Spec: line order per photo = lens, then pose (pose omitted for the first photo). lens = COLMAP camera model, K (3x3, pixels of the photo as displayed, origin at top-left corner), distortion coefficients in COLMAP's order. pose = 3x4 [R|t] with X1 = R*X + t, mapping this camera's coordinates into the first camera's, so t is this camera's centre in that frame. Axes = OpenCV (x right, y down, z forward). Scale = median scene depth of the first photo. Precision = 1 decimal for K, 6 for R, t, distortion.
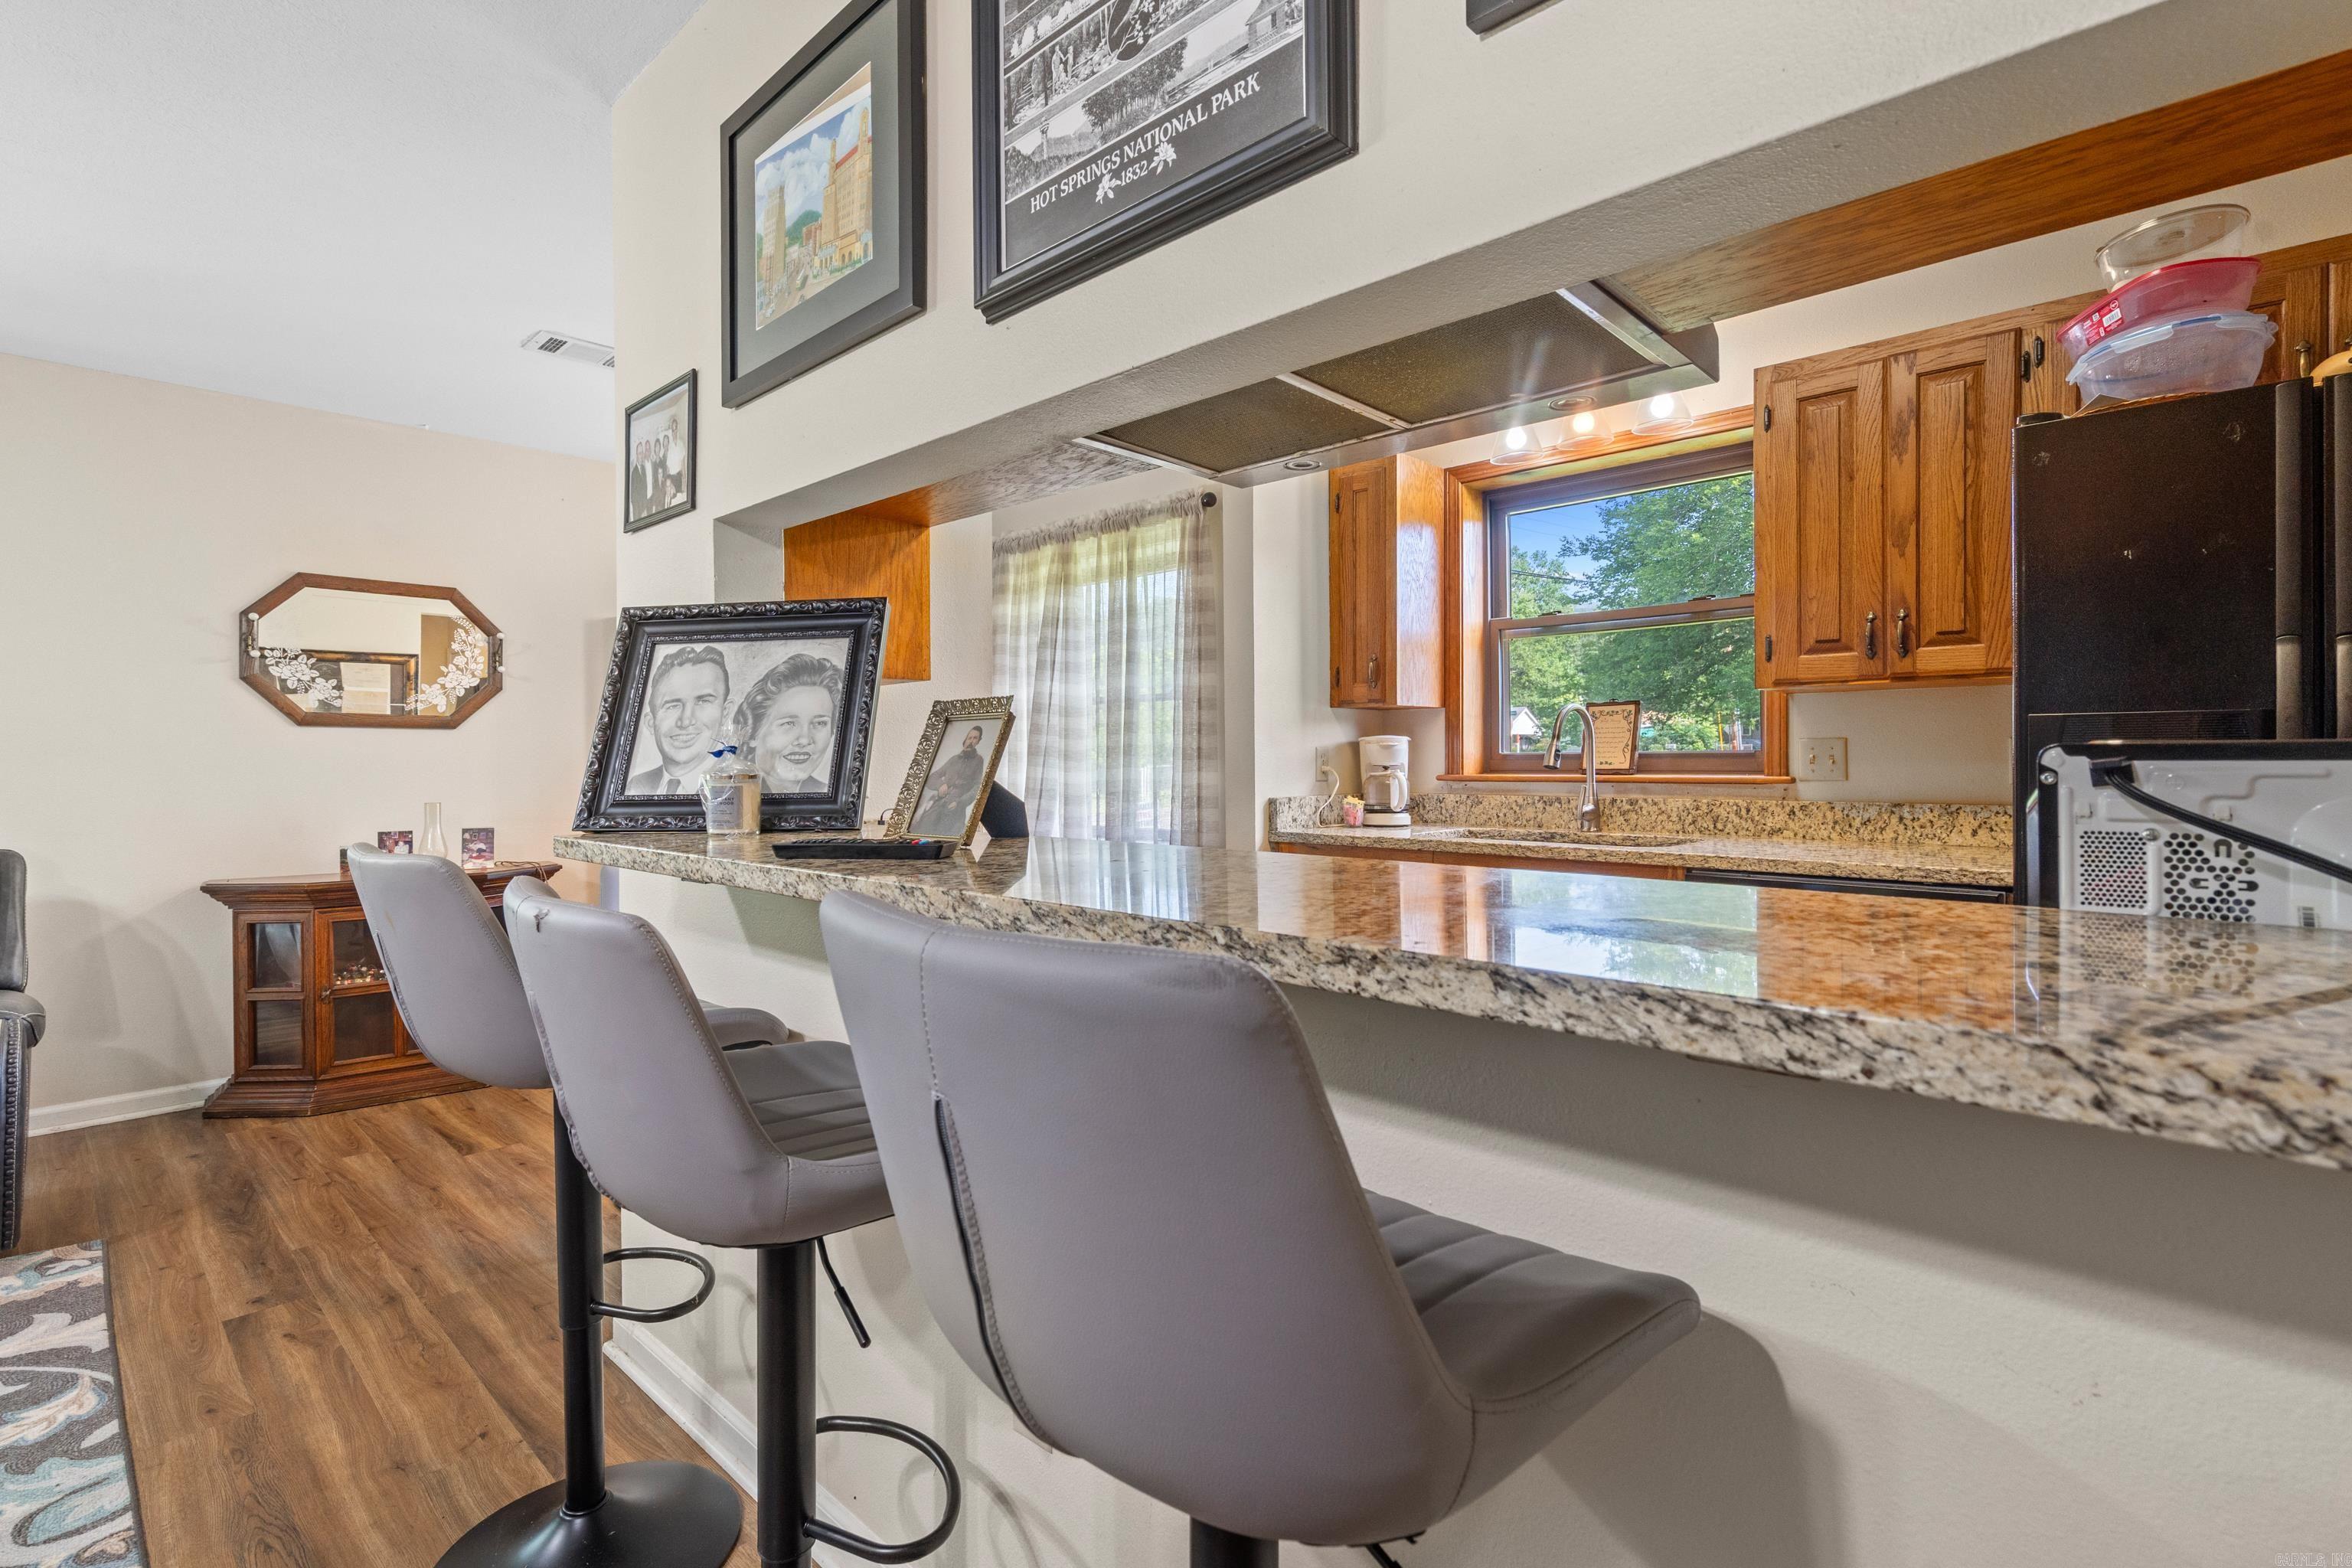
lens RADIAL K [[1099.1, 0, 1177.3], [0, 1099.1, 755.5], [0, 0, 1]] dist [0.002359, 0.000073]
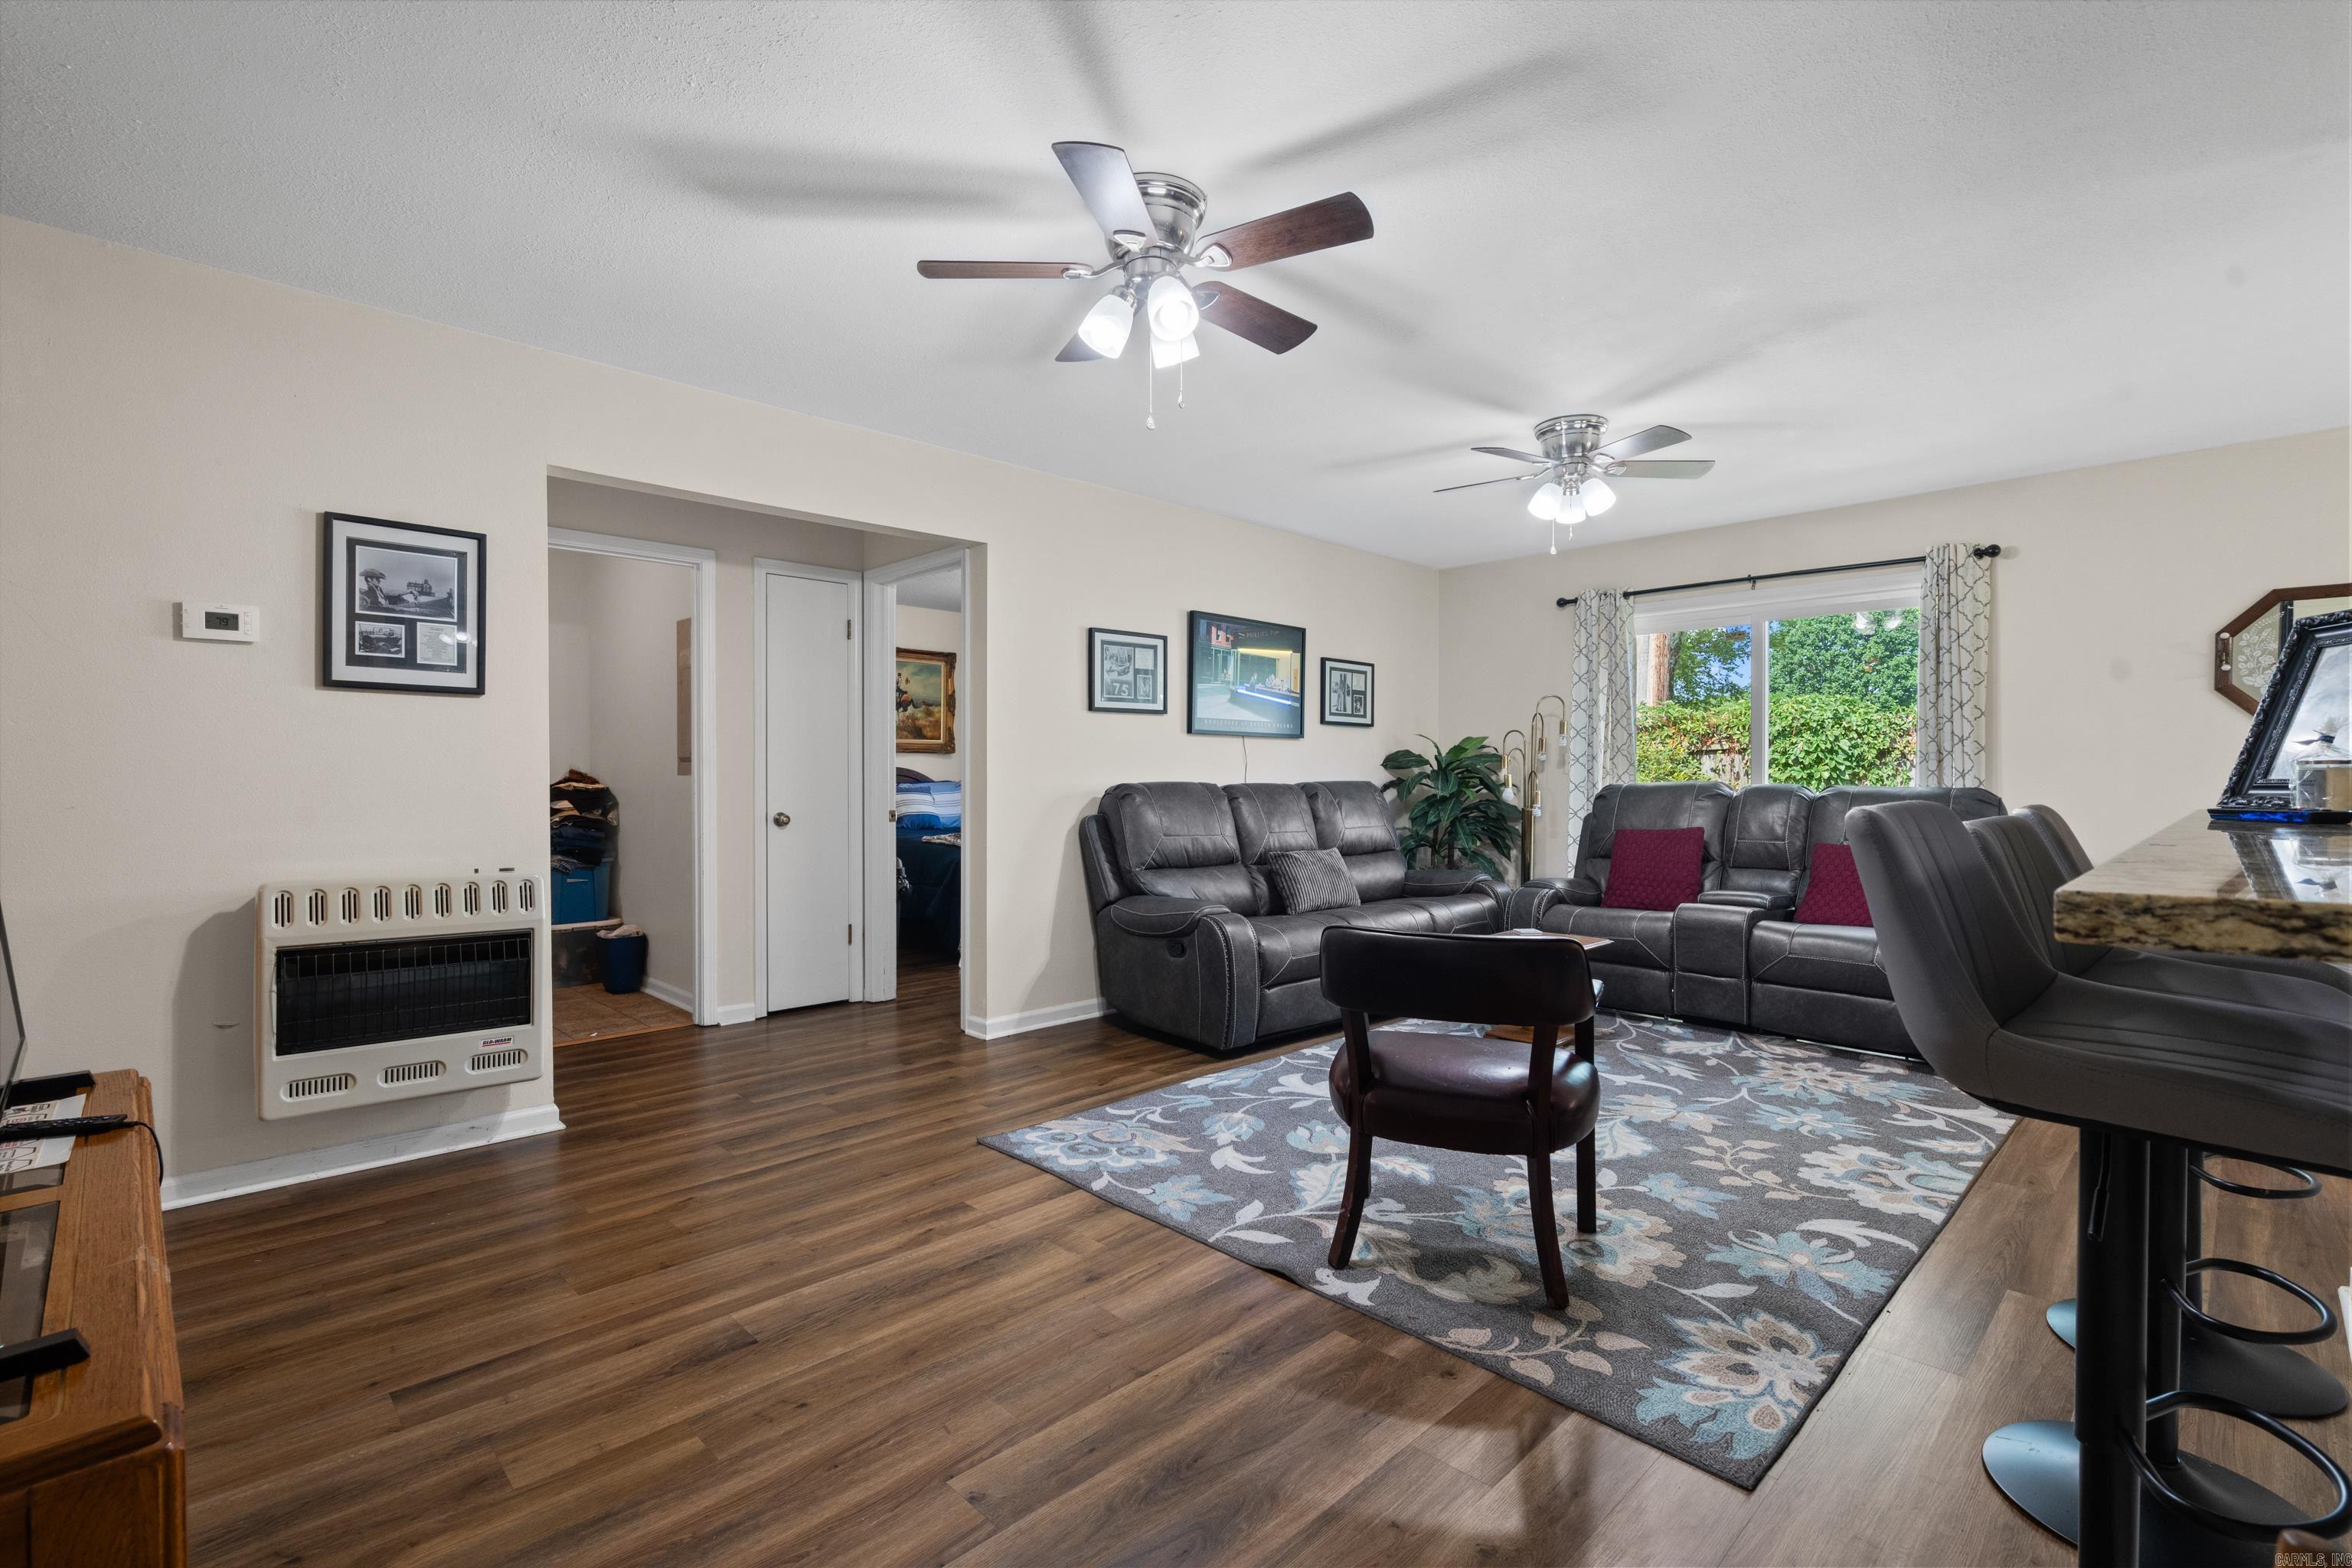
lens RADIAL K [[1065.2, 0, 1167.7], [0, 1065.2, 787.0], [0, 0, 1]] dist [0.000394, -0.000335]
pose [[-0.036925, 0.018130, -0.999154, 0.341072], [0.003025, 0.999833, 0.018030, 0.009154], [0.999313, -0.002356, -0.036973, -0.075111]]
